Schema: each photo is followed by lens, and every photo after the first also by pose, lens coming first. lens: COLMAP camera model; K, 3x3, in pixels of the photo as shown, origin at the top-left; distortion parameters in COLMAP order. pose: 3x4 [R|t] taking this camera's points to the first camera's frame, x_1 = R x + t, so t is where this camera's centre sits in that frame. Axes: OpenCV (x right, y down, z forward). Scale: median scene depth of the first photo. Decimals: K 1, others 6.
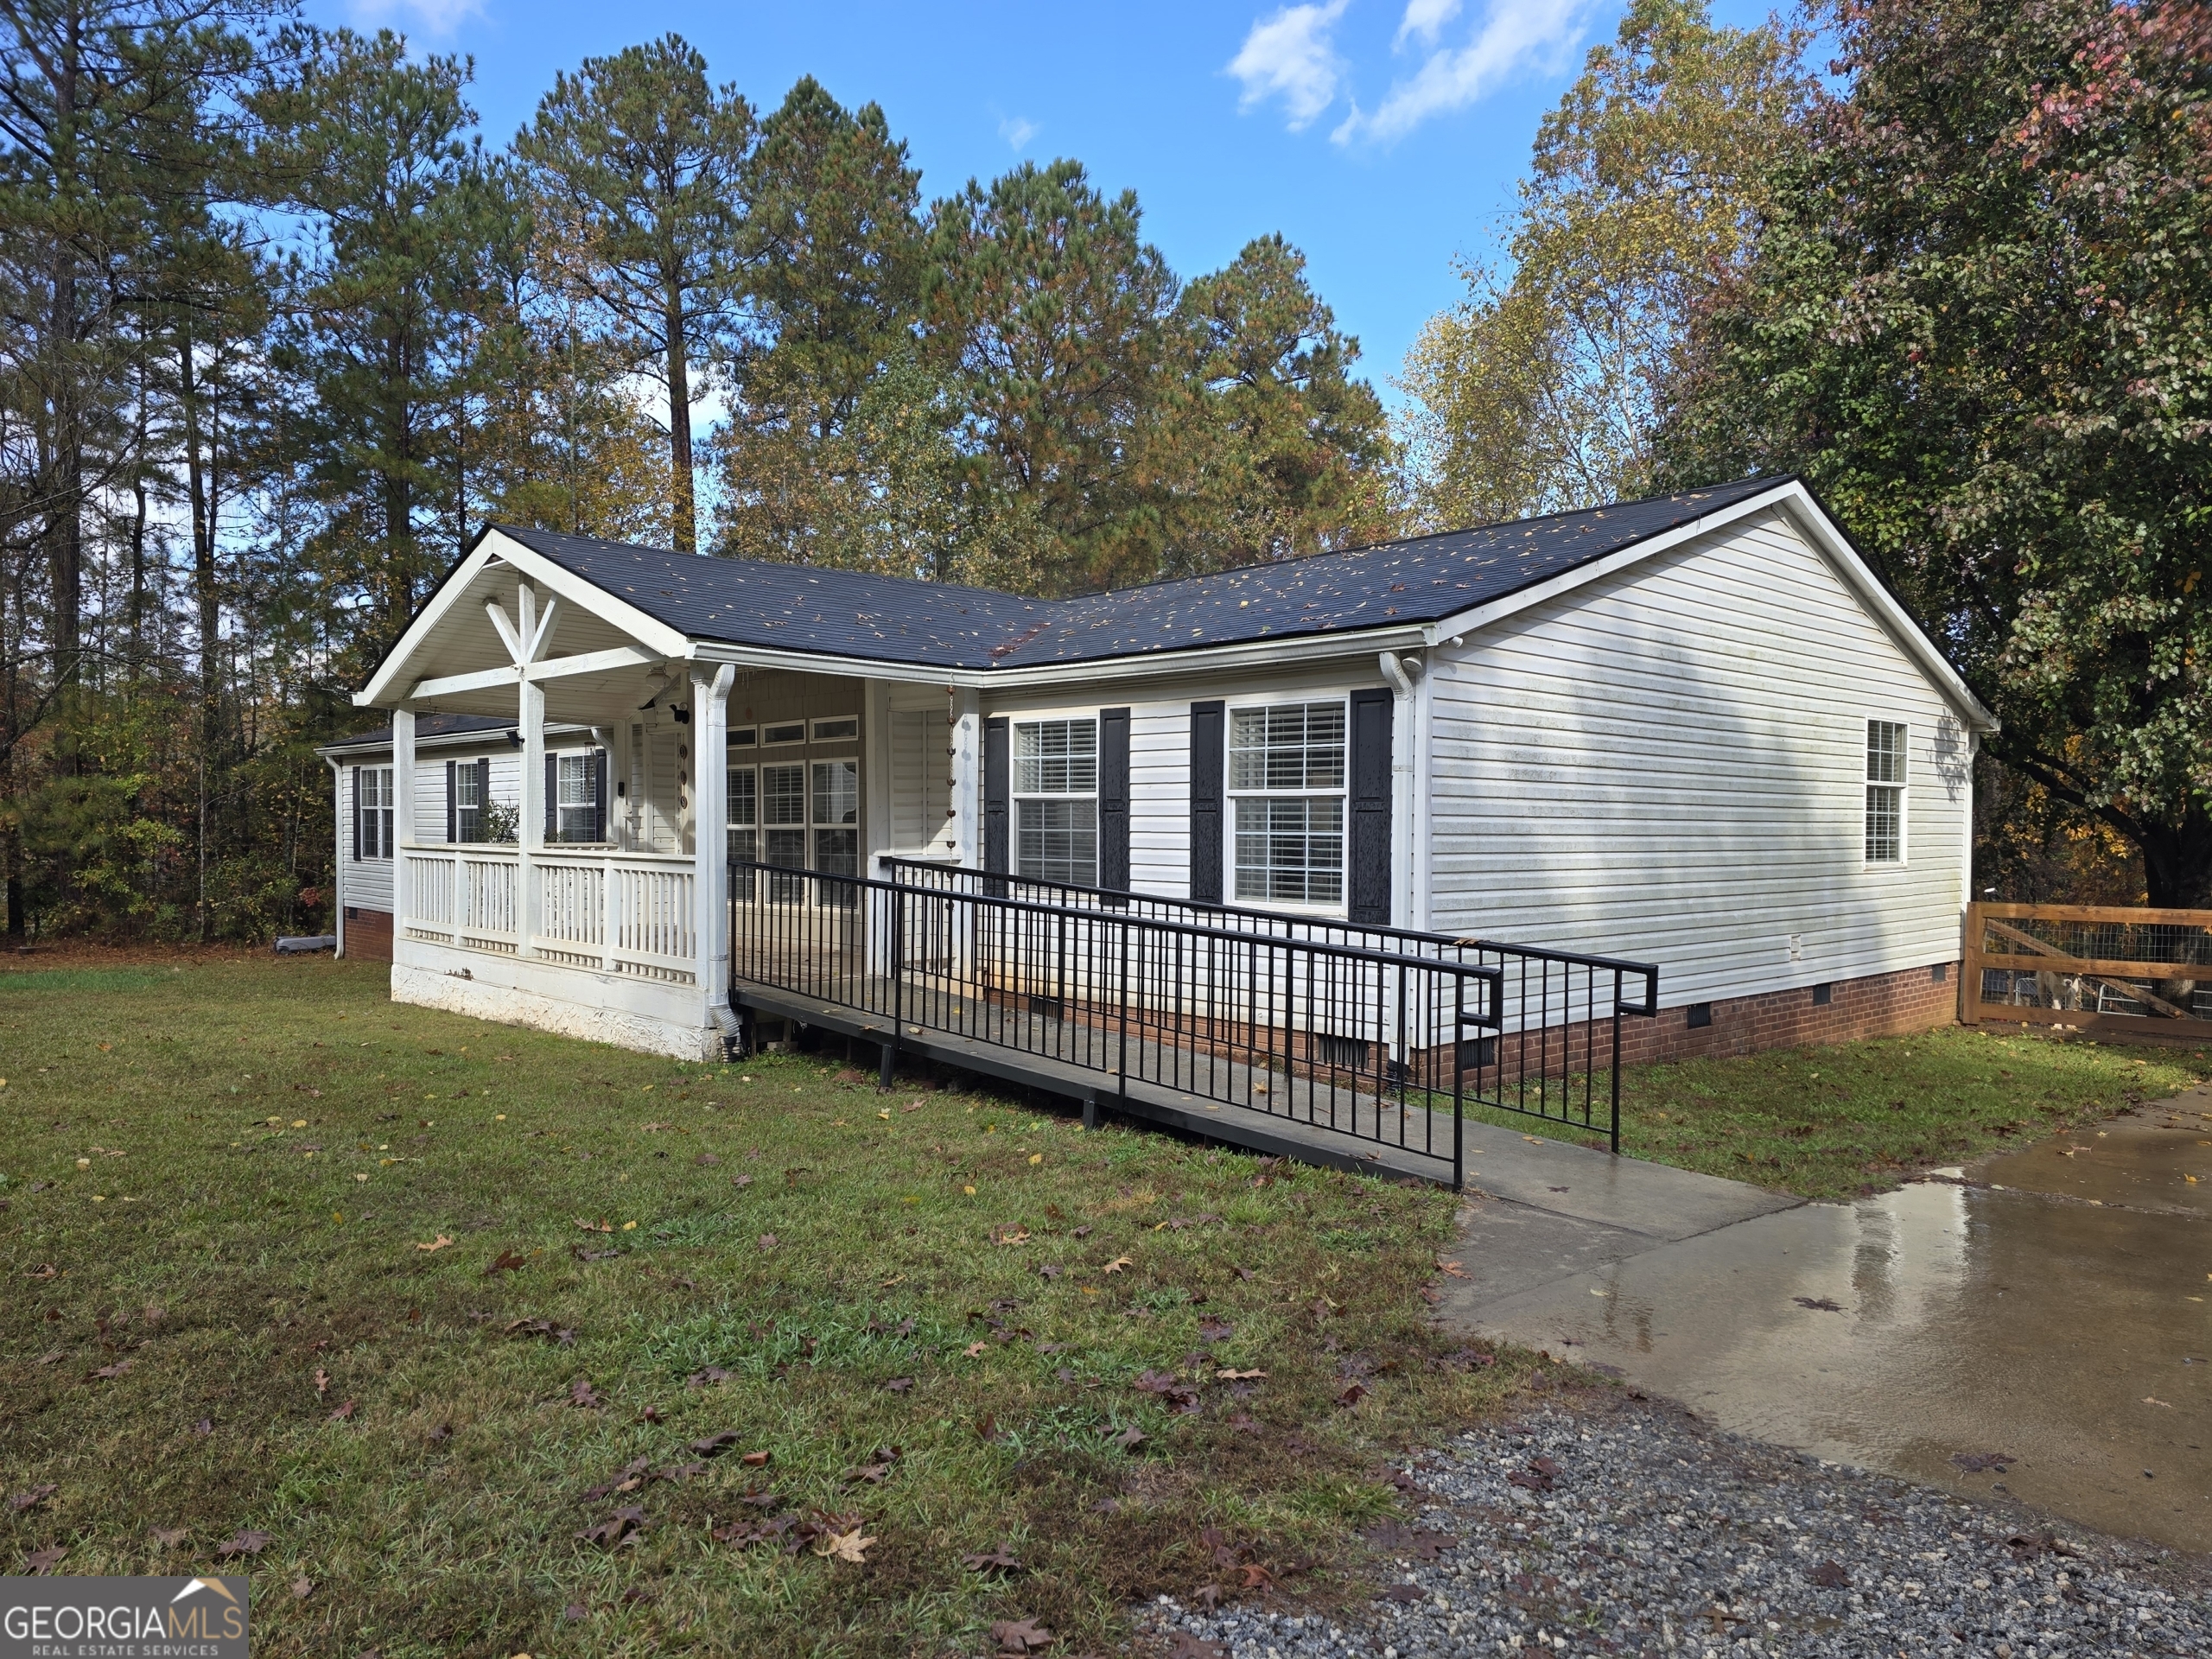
lens RADIAL K [[1494.1, 0, 1110.0], [0, 1494.1, 845.8], [0, 0, 1]] dist [0.070286, -0.048804]
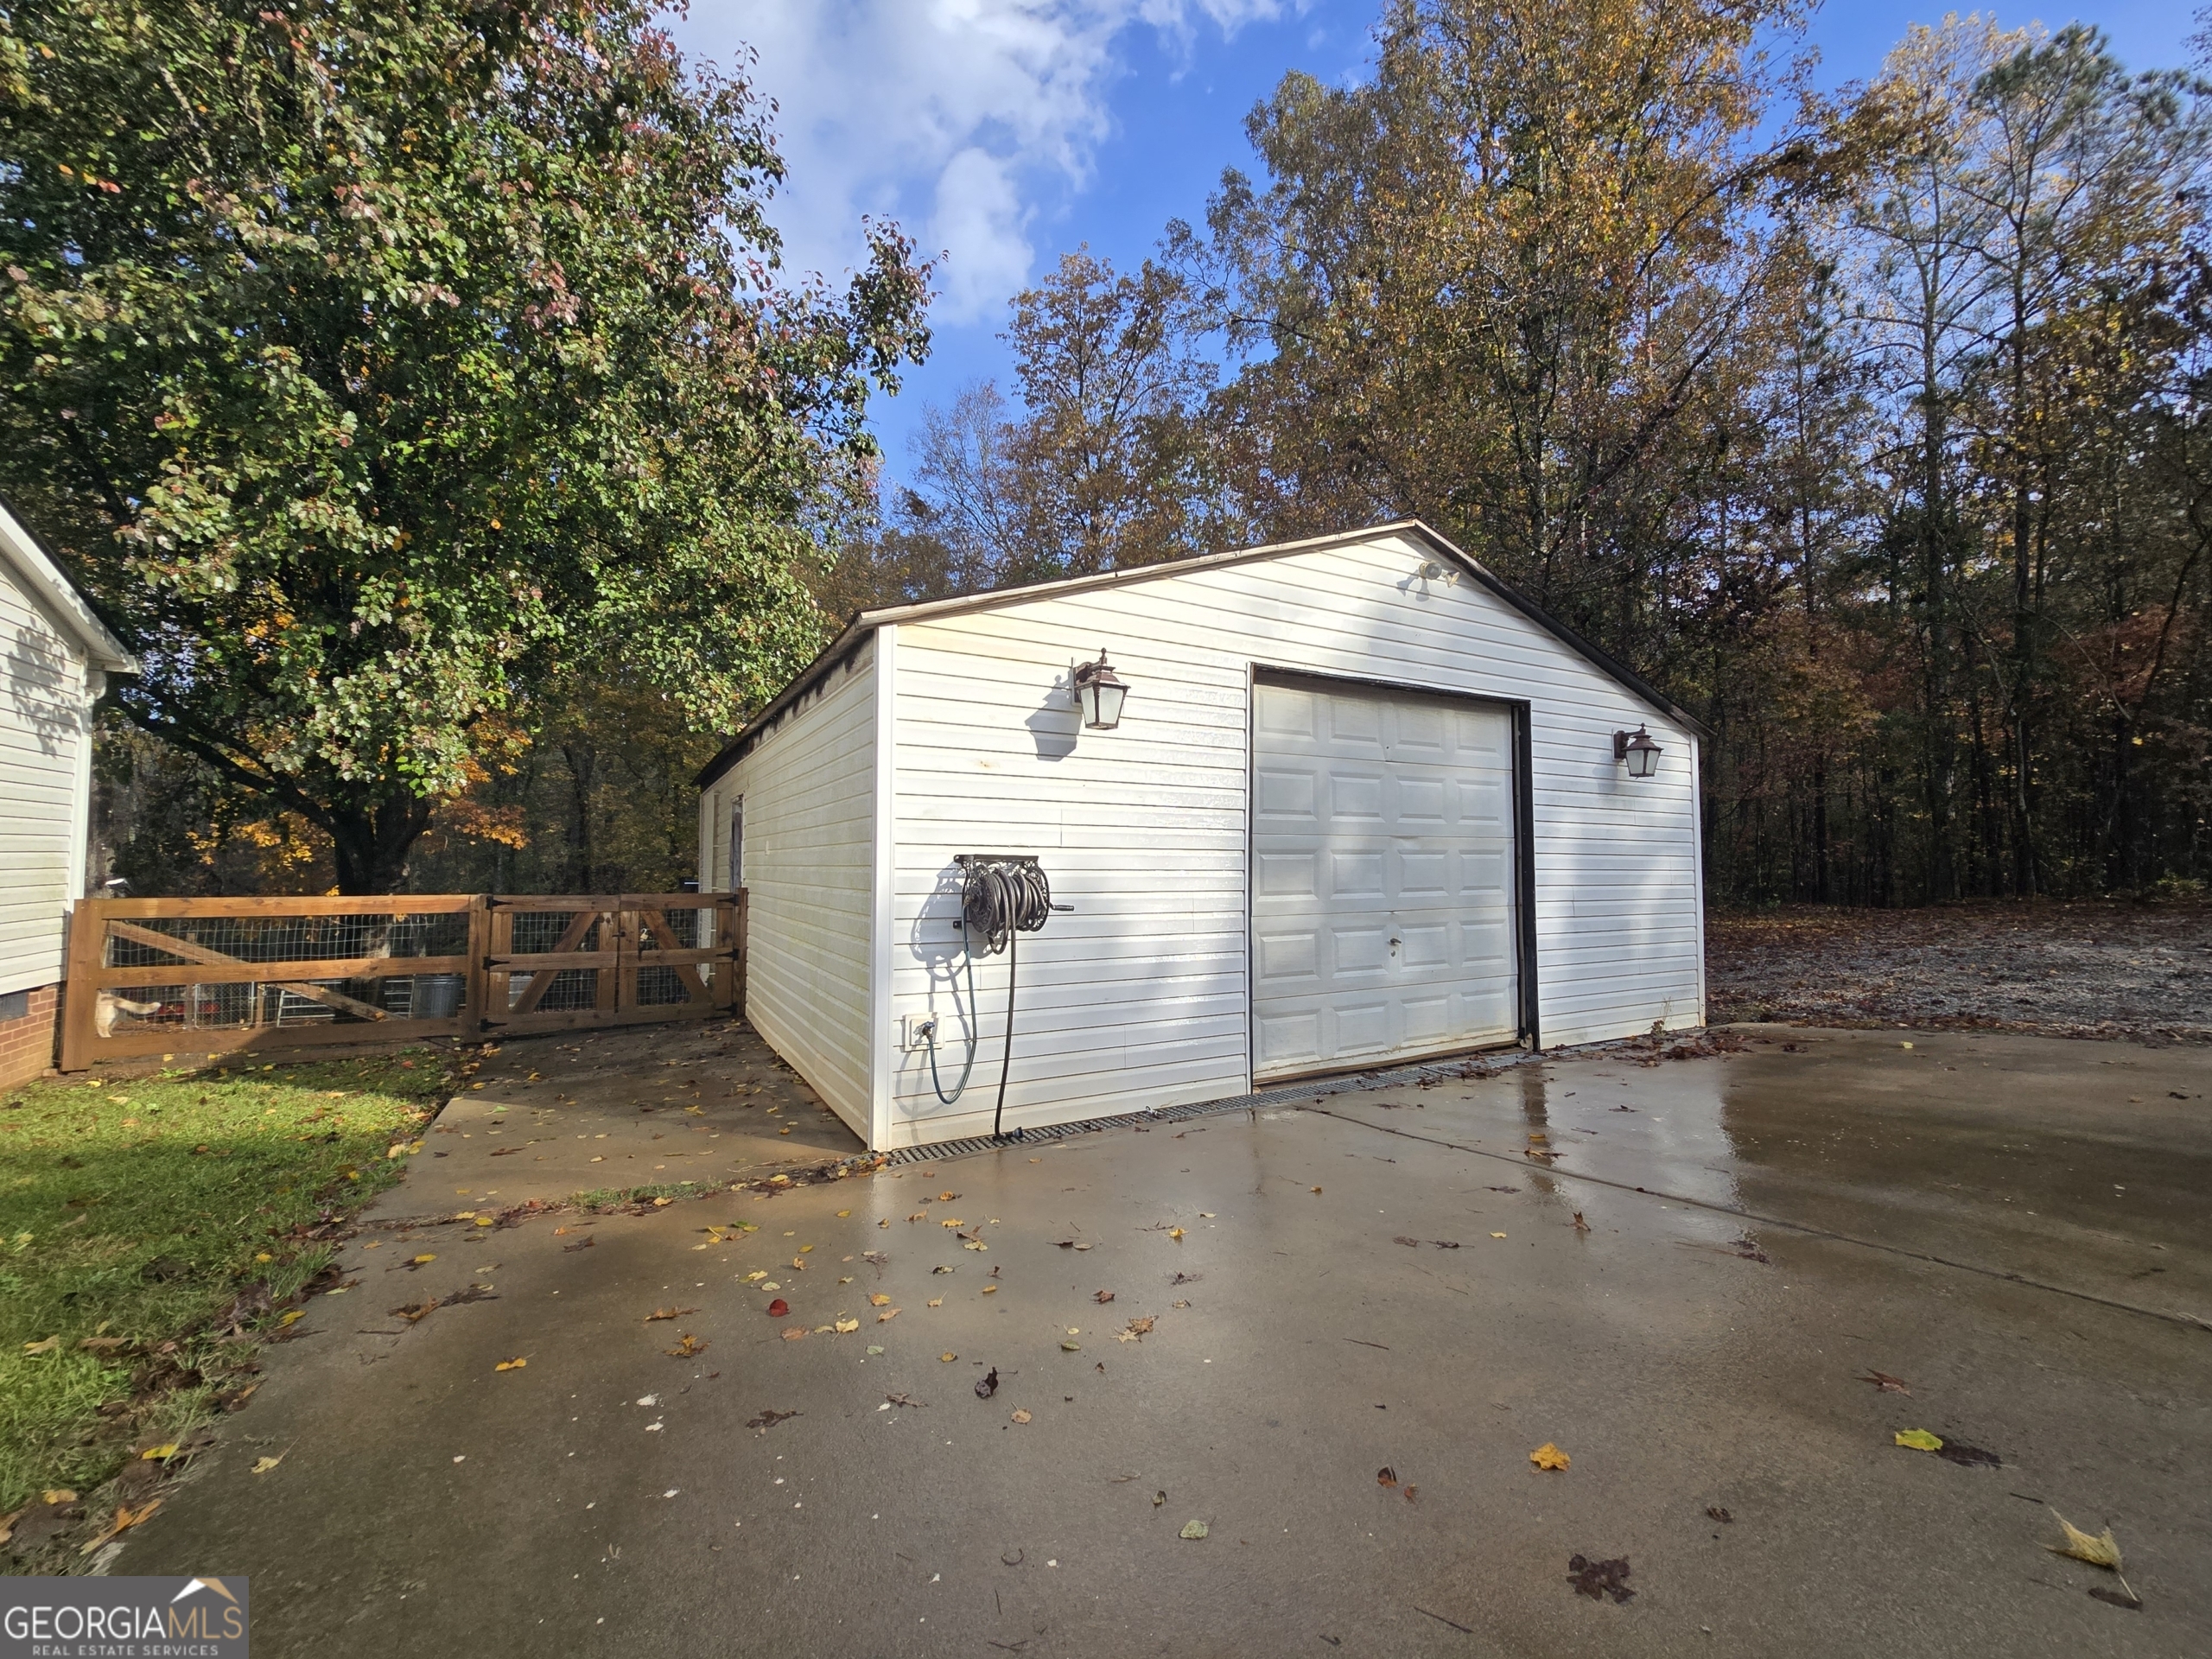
lens RADIAL K [[900.8, 0, 1118.9], [0, 900.8, 830.5], [0, 0, 1]] dist [0.003780, 0.000402]
pose [[0.249027, 0.032090, 0.967965, 0.304834], [0.005224, 0.999392, -0.034476, 0.024273], [-0.968483, 0.013642, 0.248707, 0.466609]]
